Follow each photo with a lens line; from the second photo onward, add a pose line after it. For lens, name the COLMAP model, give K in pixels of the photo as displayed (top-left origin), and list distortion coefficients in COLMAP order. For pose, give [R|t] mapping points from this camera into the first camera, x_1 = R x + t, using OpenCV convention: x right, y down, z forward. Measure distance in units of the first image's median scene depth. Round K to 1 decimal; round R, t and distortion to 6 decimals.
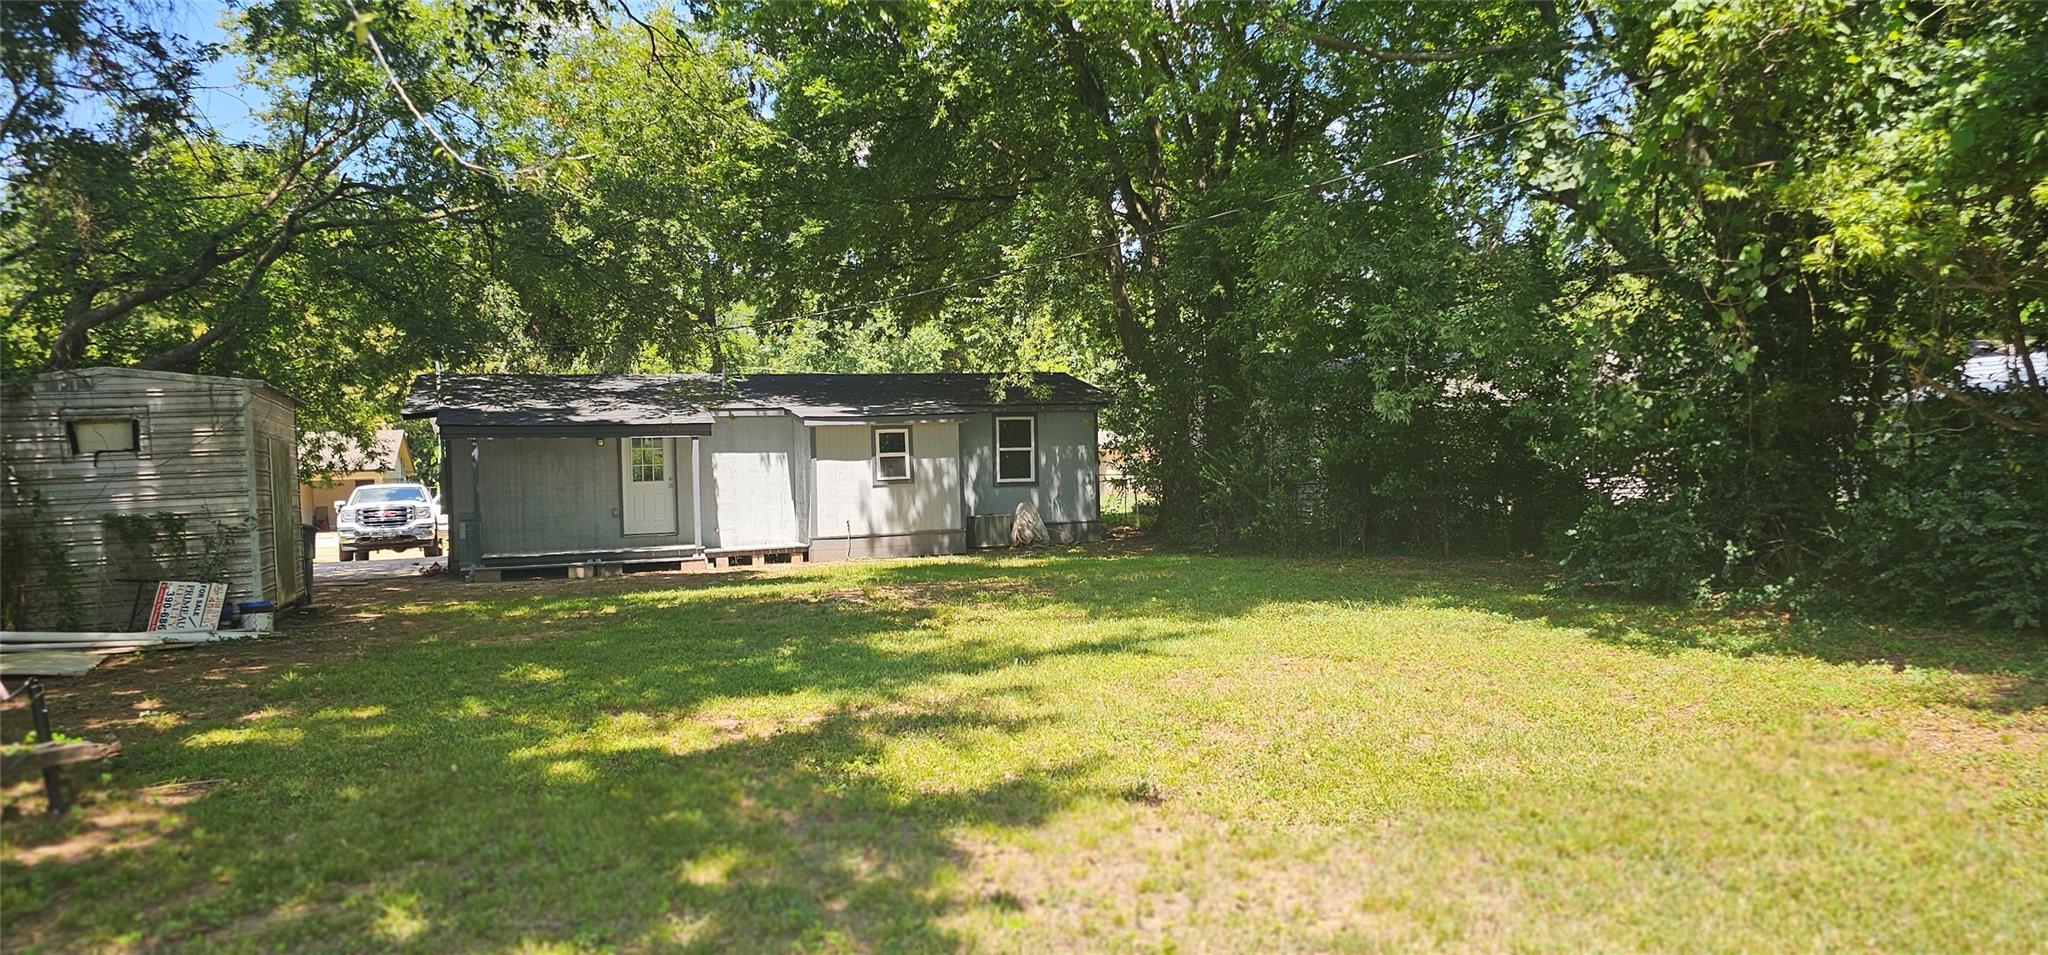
lens RADIAL K [[1374.6, 0, 1035.8], [0, 1374.6, 472.6], [0, 0, 1]] dist [0.073250, -0.043400]
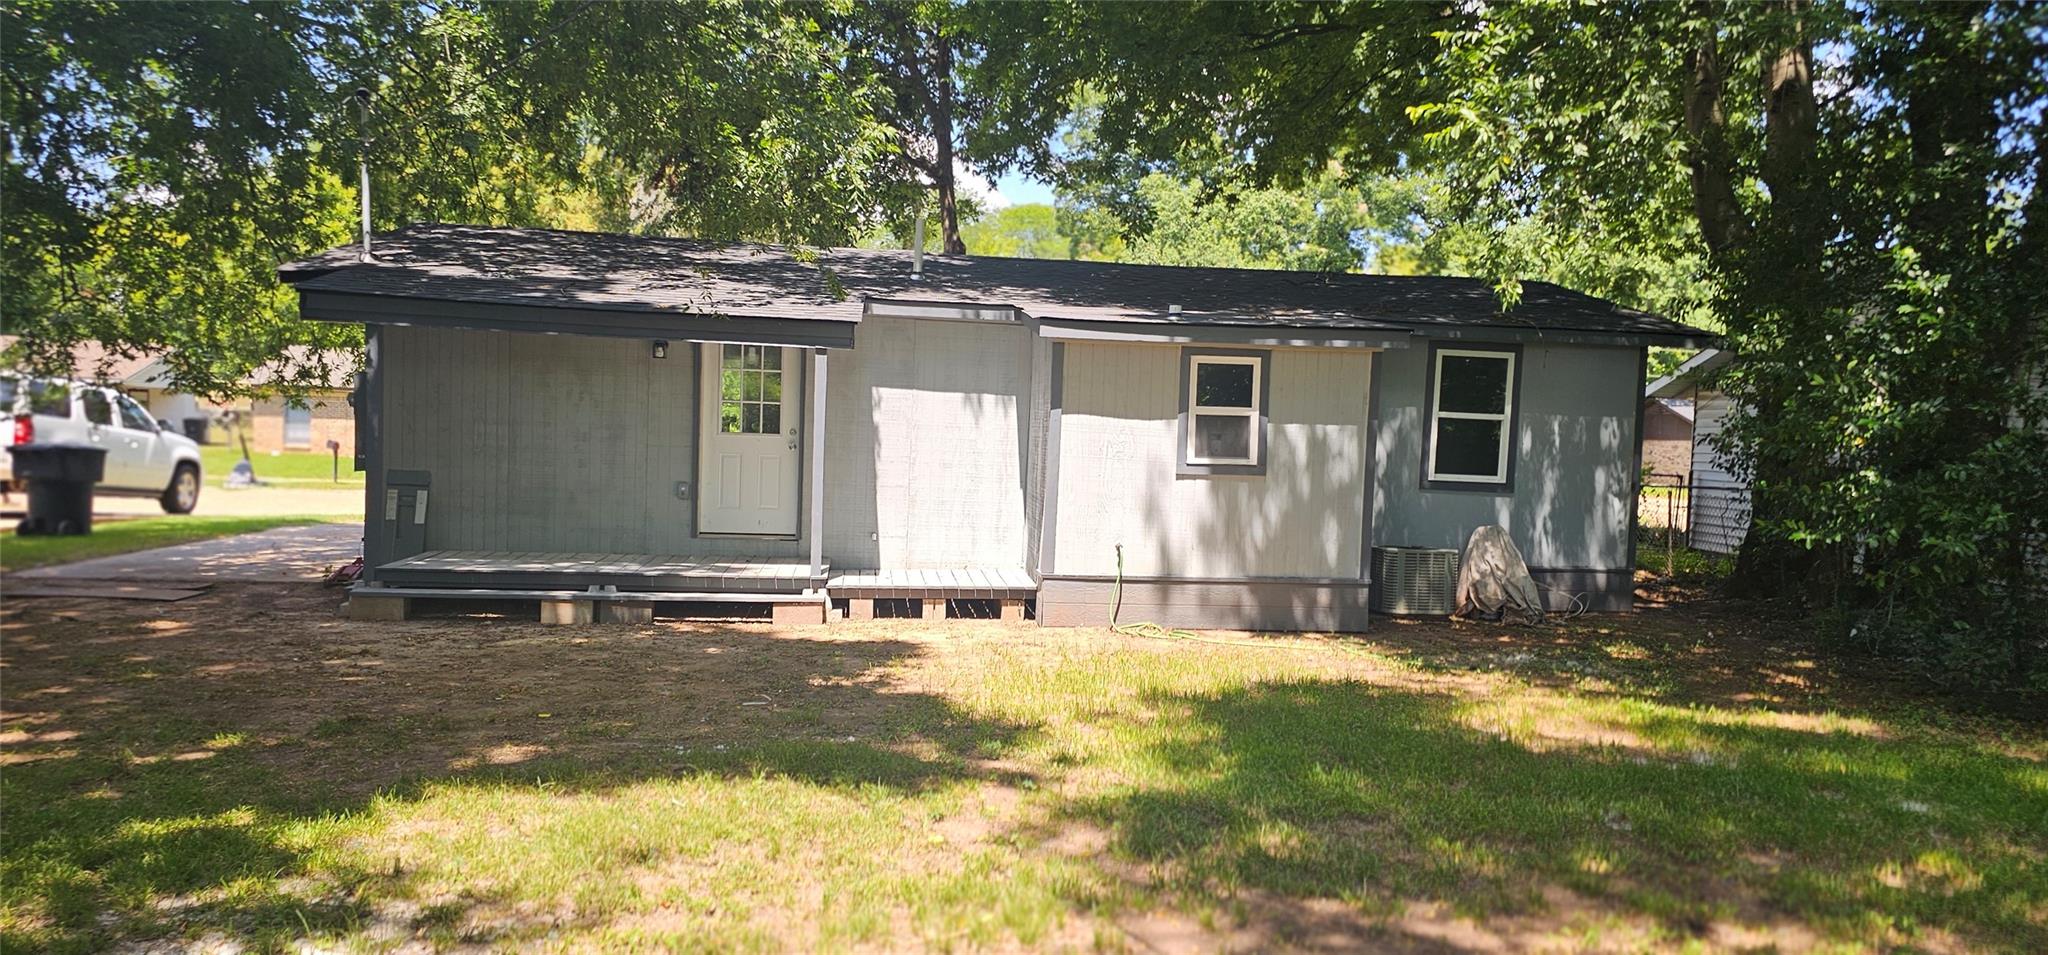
lens RADIAL K [[1374.6, 0, 1031.7], [0, 1374.6, 480.0], [0, 0, 1]] dist [0.073250, -0.043400]
pose [[0.971161, 0.072383, -0.227174, -0.058343], [-0.065243, 0.997115, 0.038790, -0.003294], [0.229326, -0.022850, 0.973081, 0.518899]]
